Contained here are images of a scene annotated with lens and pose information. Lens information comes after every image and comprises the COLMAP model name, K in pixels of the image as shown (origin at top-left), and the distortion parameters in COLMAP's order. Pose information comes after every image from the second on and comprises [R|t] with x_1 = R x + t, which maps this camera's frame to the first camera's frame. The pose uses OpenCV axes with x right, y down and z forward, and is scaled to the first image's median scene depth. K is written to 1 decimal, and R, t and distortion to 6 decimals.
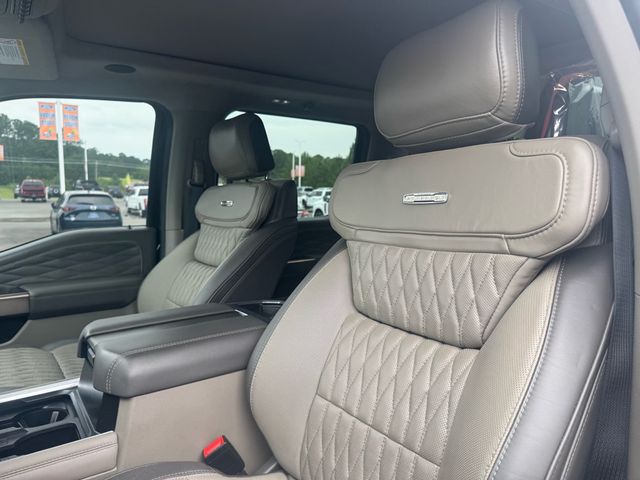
lens RADIAL K [[458.4, 0, 320.0], [0, 458.4, 240.0], [0, 0, 1]] dist [-0.001301, -0.006583]
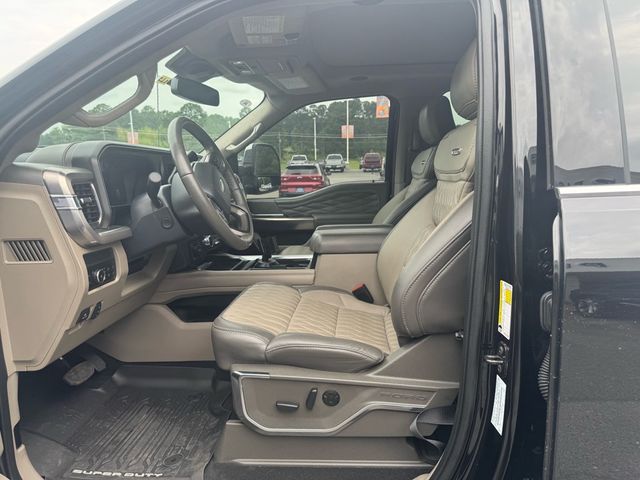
lens RADIAL K [[458.4, 0, 320.0], [0, 458.4, 240.0], [0, 0, 1]] dist [-0.001301, -0.006583]
pose [[0.779583, 0.085335, -0.620458, 0.386500], [-0.044641, 0.995725, 0.080858, 0.050122], [0.624706, -0.035338, 0.780060, -0.278230]]
